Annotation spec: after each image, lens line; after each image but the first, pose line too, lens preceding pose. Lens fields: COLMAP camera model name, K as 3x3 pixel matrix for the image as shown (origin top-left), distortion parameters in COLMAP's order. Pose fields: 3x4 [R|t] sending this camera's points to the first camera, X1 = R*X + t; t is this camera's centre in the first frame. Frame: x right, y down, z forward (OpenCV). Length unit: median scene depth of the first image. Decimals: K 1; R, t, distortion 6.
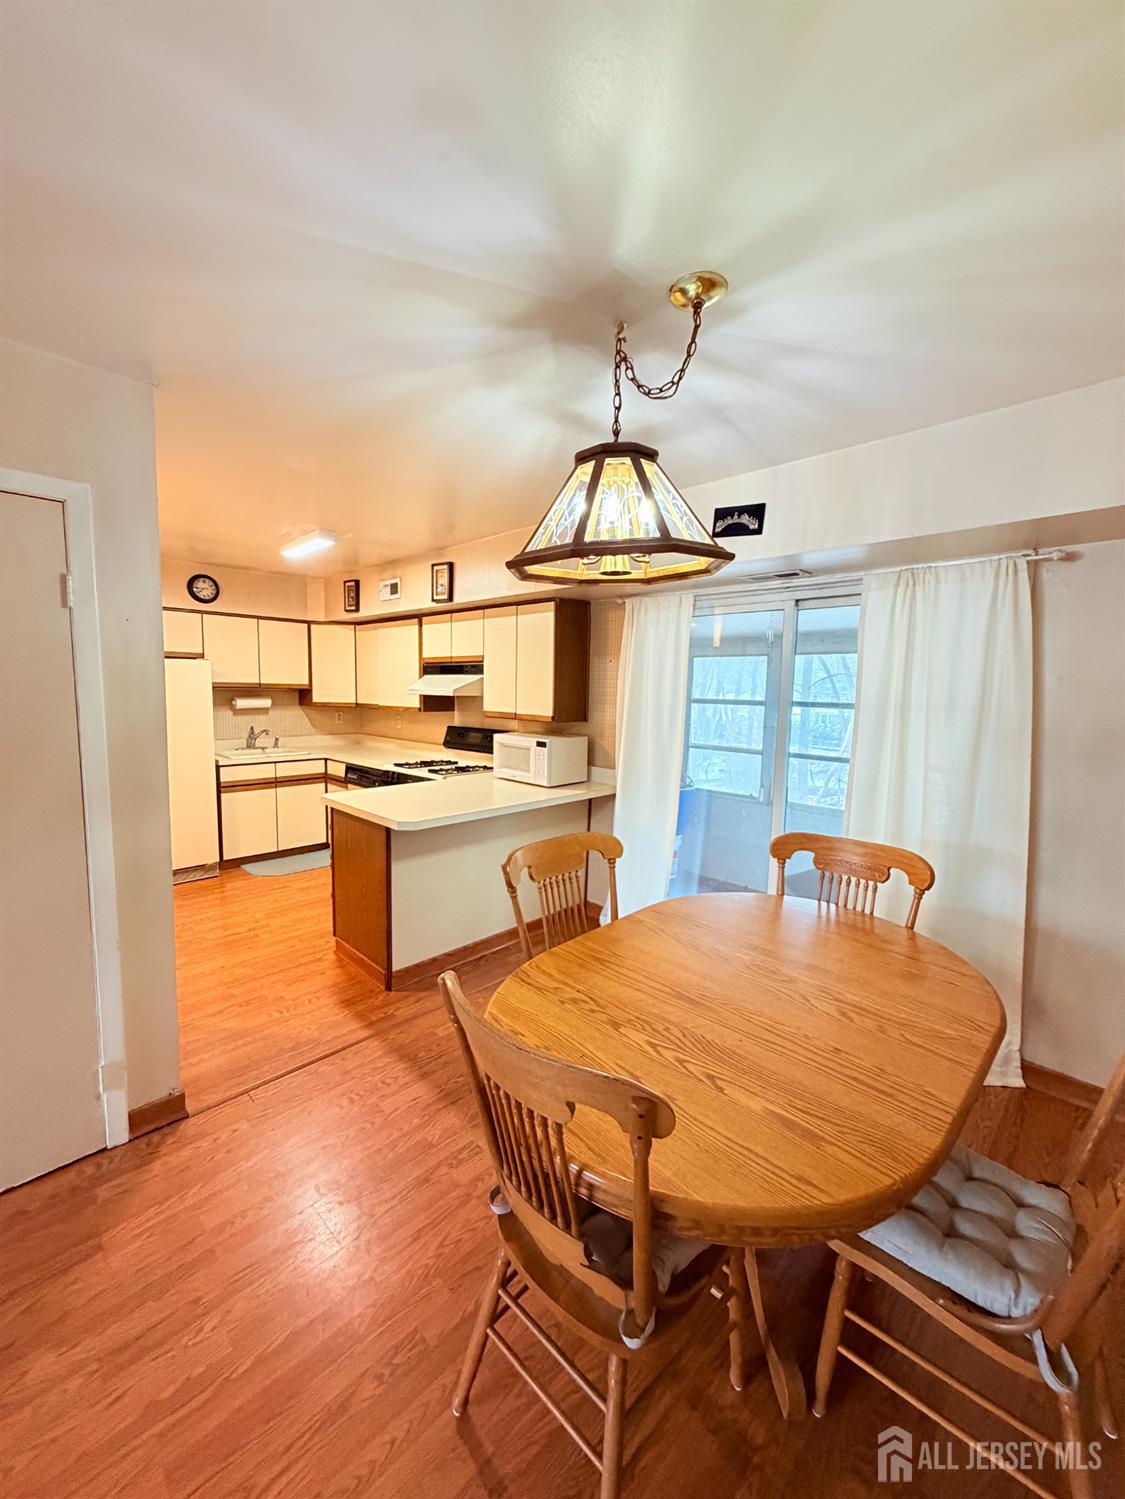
lens RADIAL K [[593.8, 0, 562.9], [0, 593.8, 748.5], [0, 0, 1]] dist [-0.001517, 0.000770]
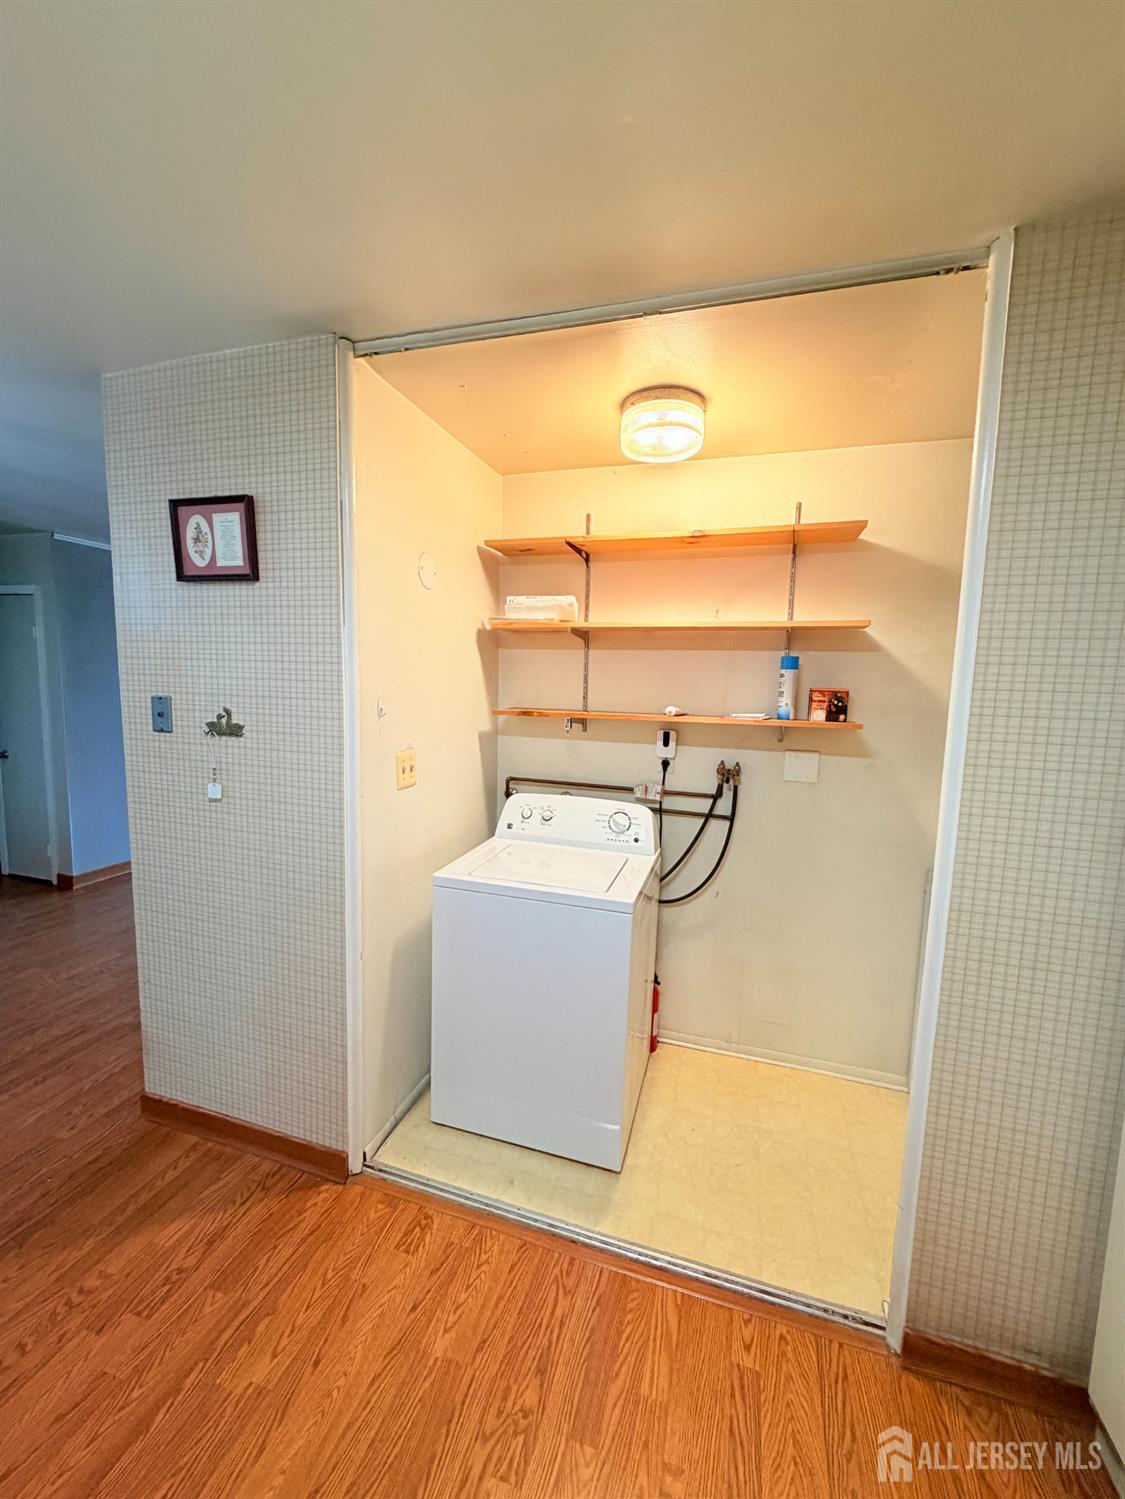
lens RADIAL K [[593.8, 0, 560.3], [0, 593.8, 752.6], [0, 0, 1]] dist [-0.001517, 0.000770]
pose [[-0.889930, 0.004710, -0.456073, -0.441409], [-0.095938, 0.975642, 0.197277, -0.130677], [0.445893, 0.219317, -0.867801, 1.112269]]
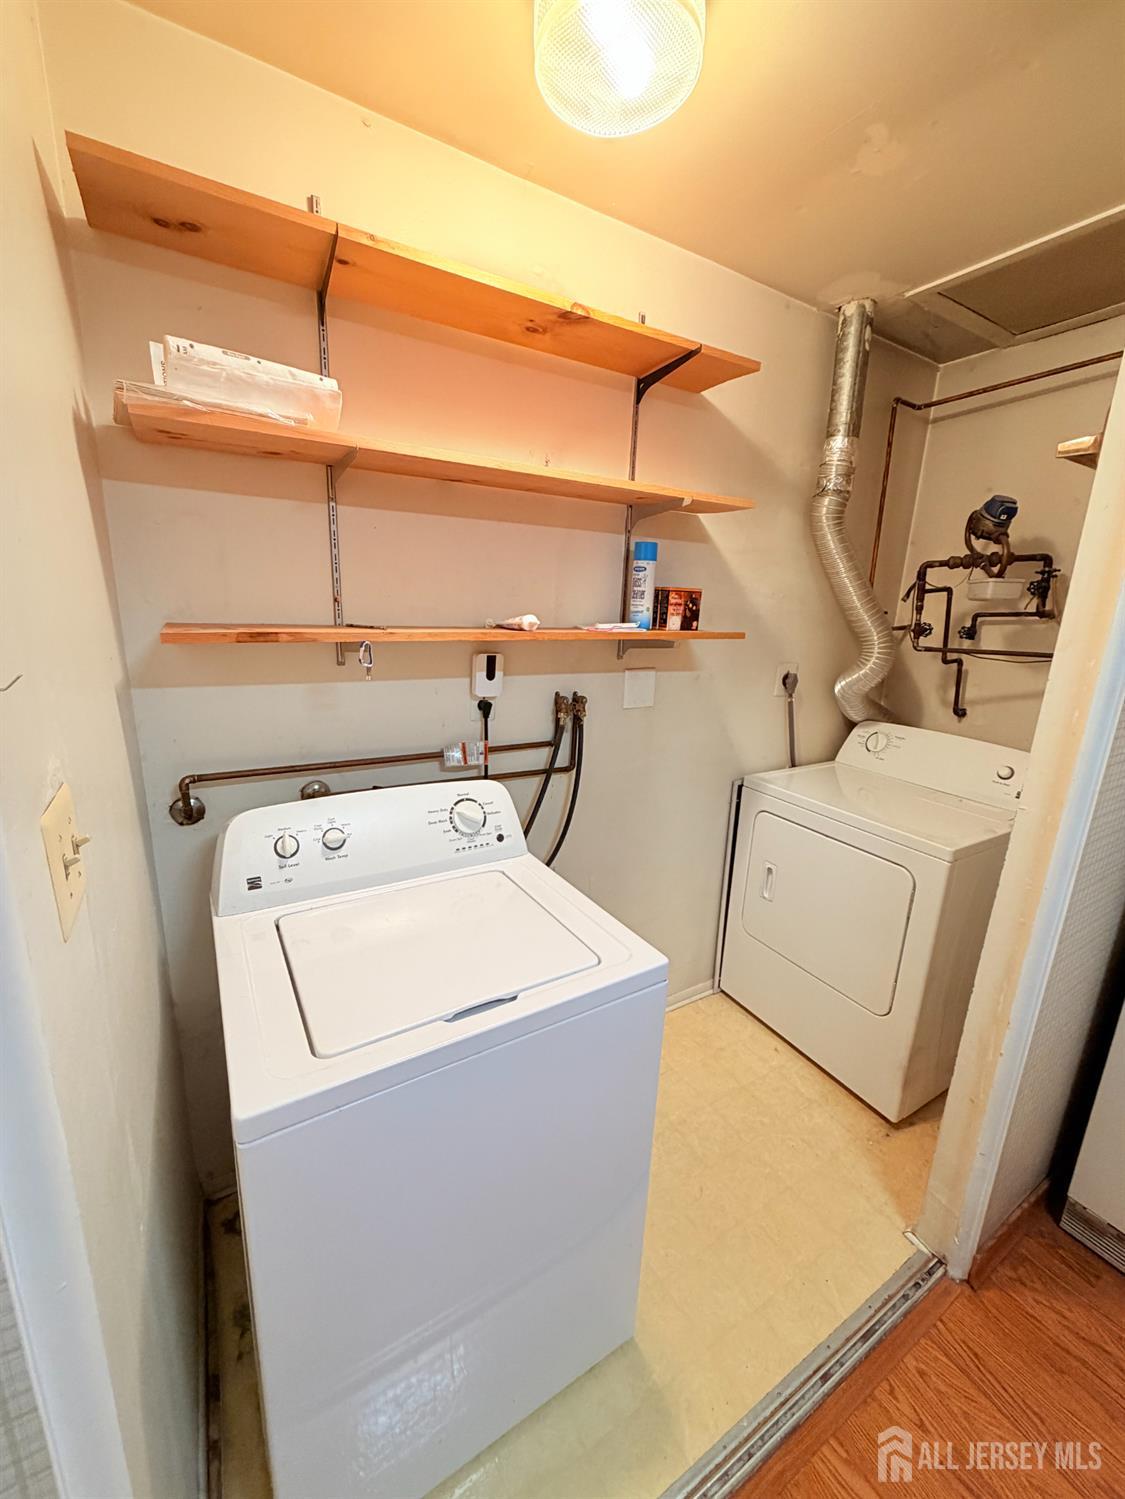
lens RADIAL K [[593.8, 0, 560.8], [0, 593.8, 749.9], [0, 0, 1]] dist [-0.001517, 0.000770]
pose [[-0.248705, 0.205898, -0.946442, -0.453456], [-0.143333, 0.958562, 0.246200, -0.082546], [0.957915, 0.196887, -0.208888, 0.748304]]
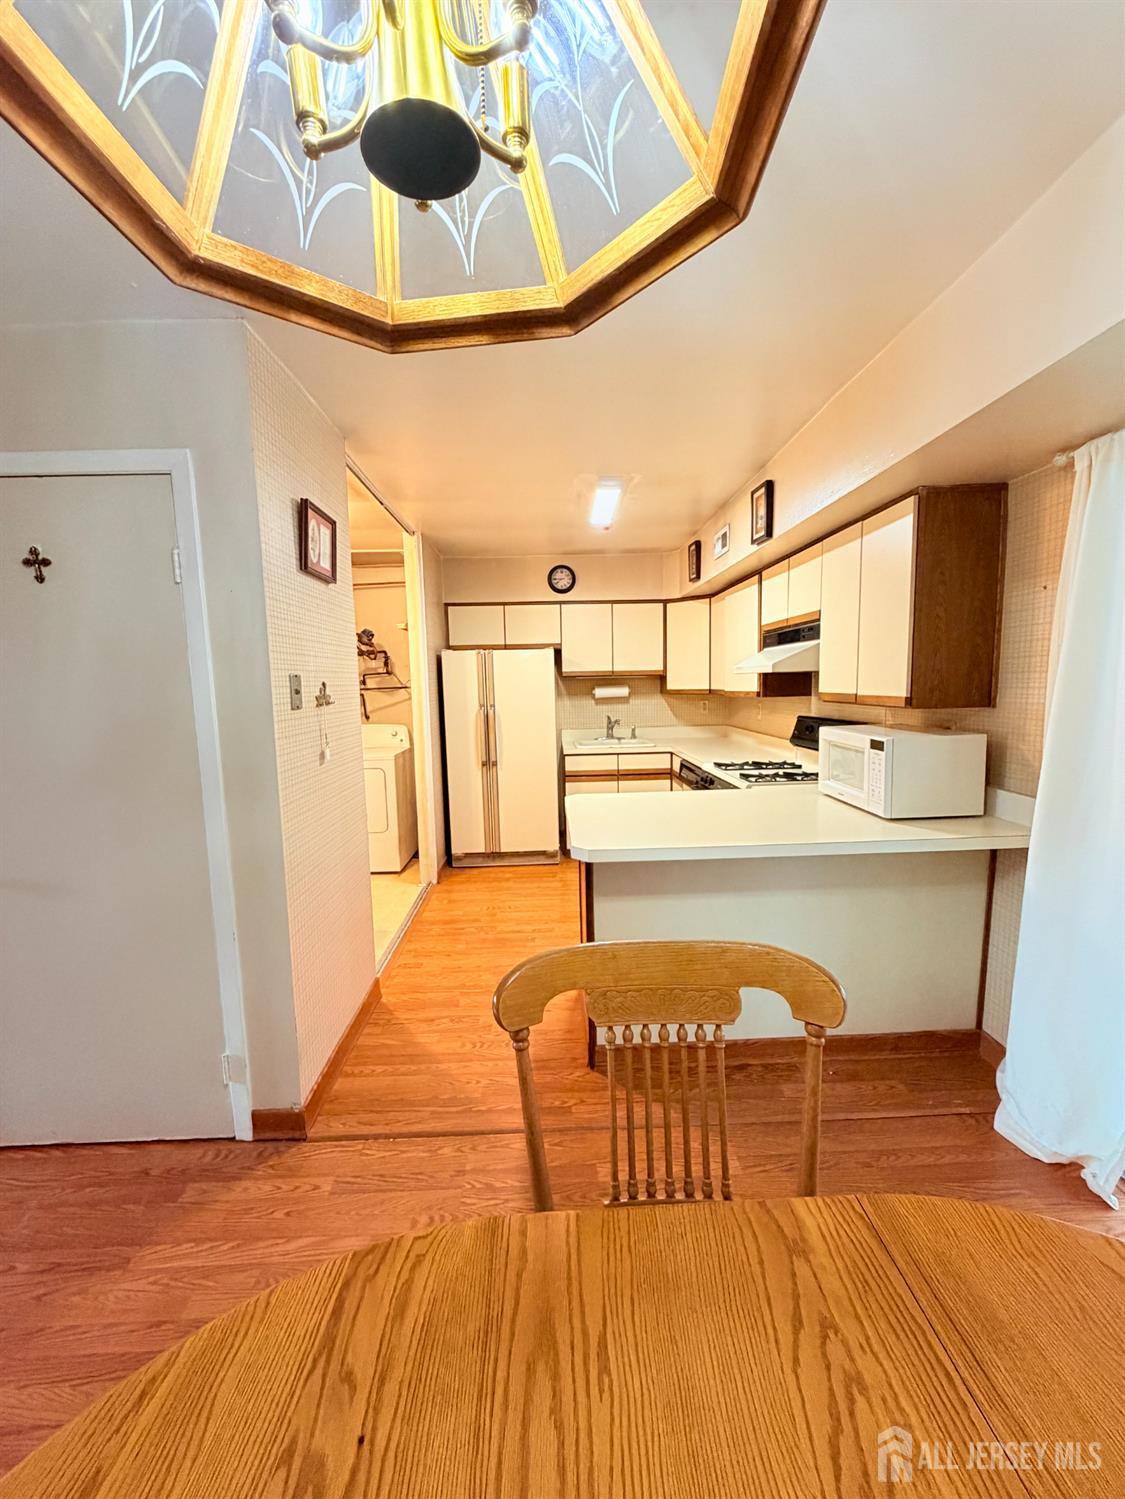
lens RADIAL K [[593.8, 0, 565.7], [0, 593.8, 749.6], [0, 0, 1]] dist [-0.001517, 0.000770]
pose [[0.720750, 0.043997, -0.691797, 0.138734], [-0.035508, 0.999017, 0.026542, -0.006912], [0.692285, 0.005435, 0.721604, 0.336956]]
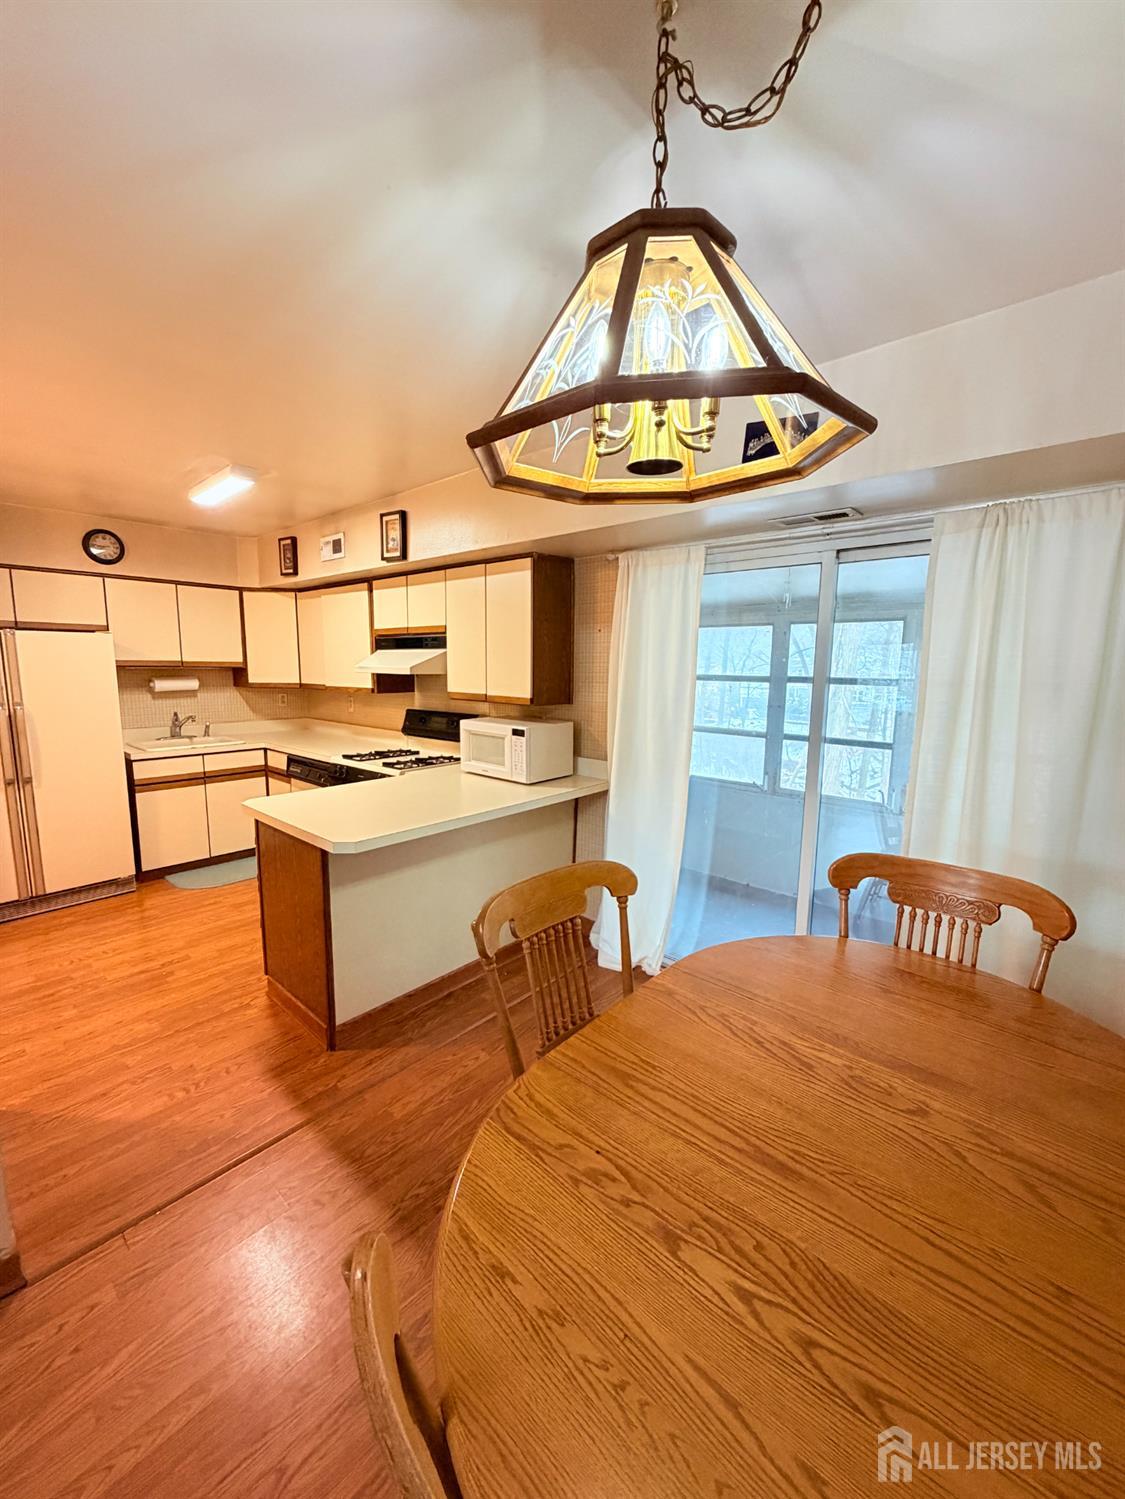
lens RADIAL K [[593.8, 0, 562.4], [0, 593.8, 748.5], [0, 0, 1]] dist [-0.001517, 0.000770]
pose [[0.998704, -0.014903, 0.048674, -0.014555], [0.012960, 0.999116, 0.040002, -0.016117], [-0.049227, -0.039319, 0.998013, 0.162004]]
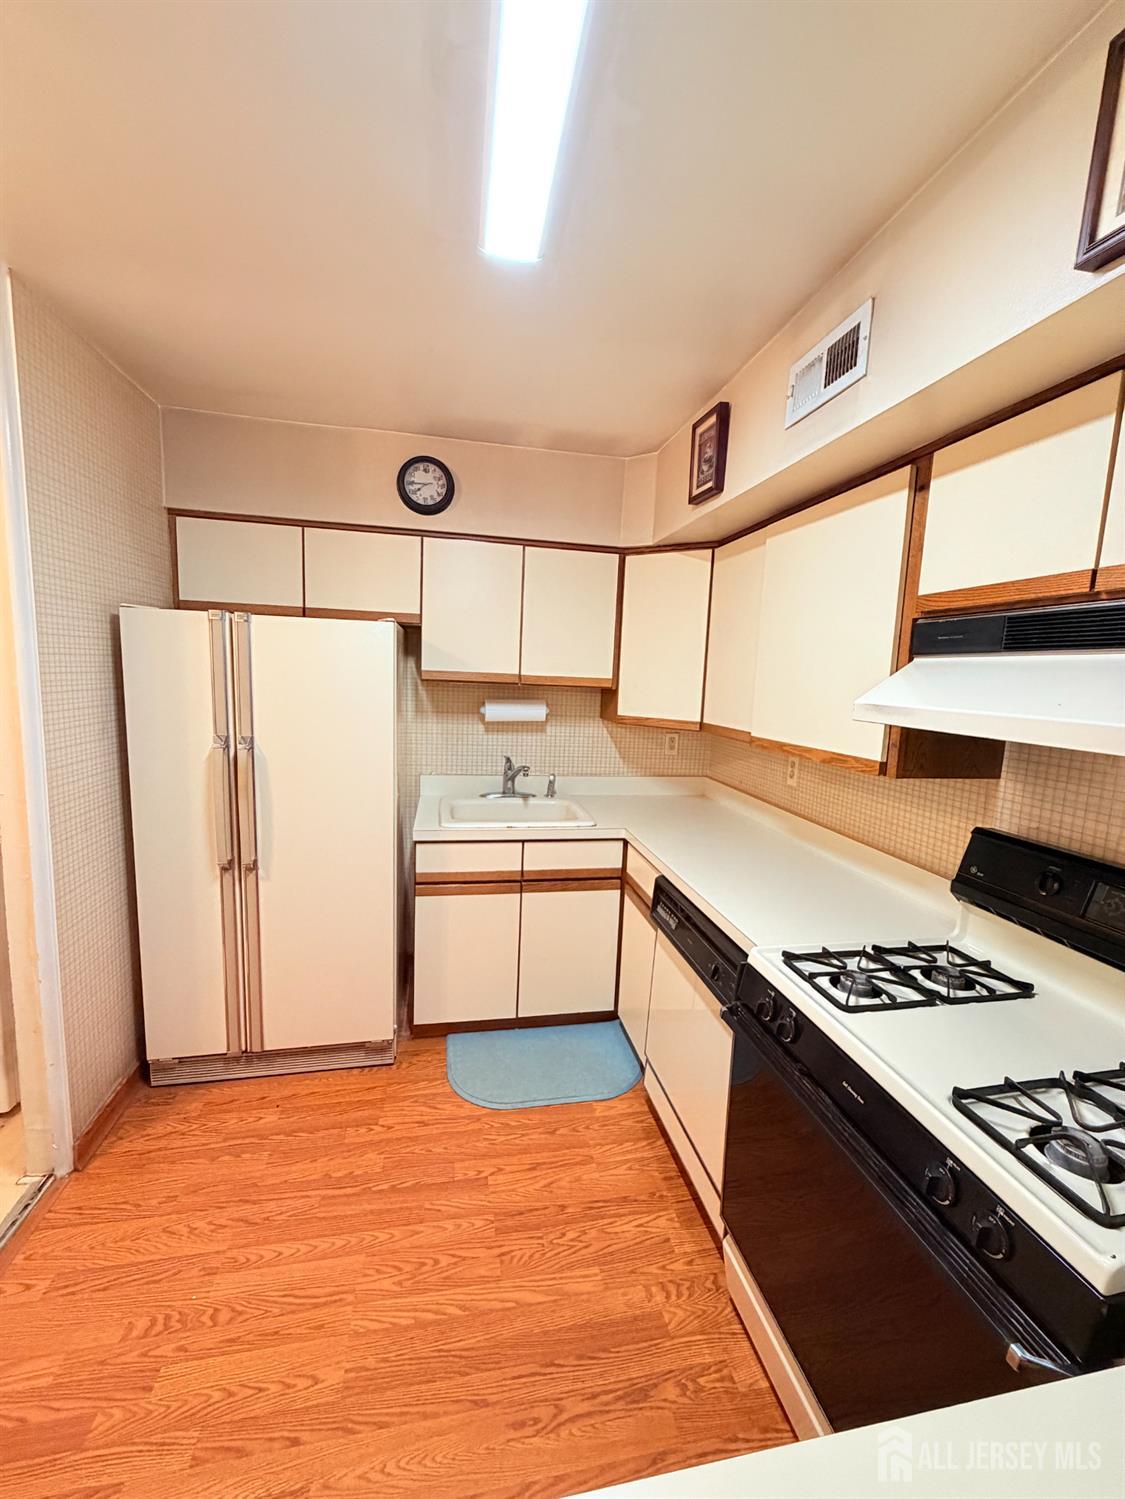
lens RADIAL K [[593.8, 0, 564.0], [0, 593.8, 746.7], [0, 0, 1]] dist [-0.001517, 0.000770]
pose [[0.824237, 0.086450, -0.559607, -0.252783], [-0.083845, 0.996016, 0.030374, -0.089099], [0.560003, 0.021884, 0.828201, 0.798733]]
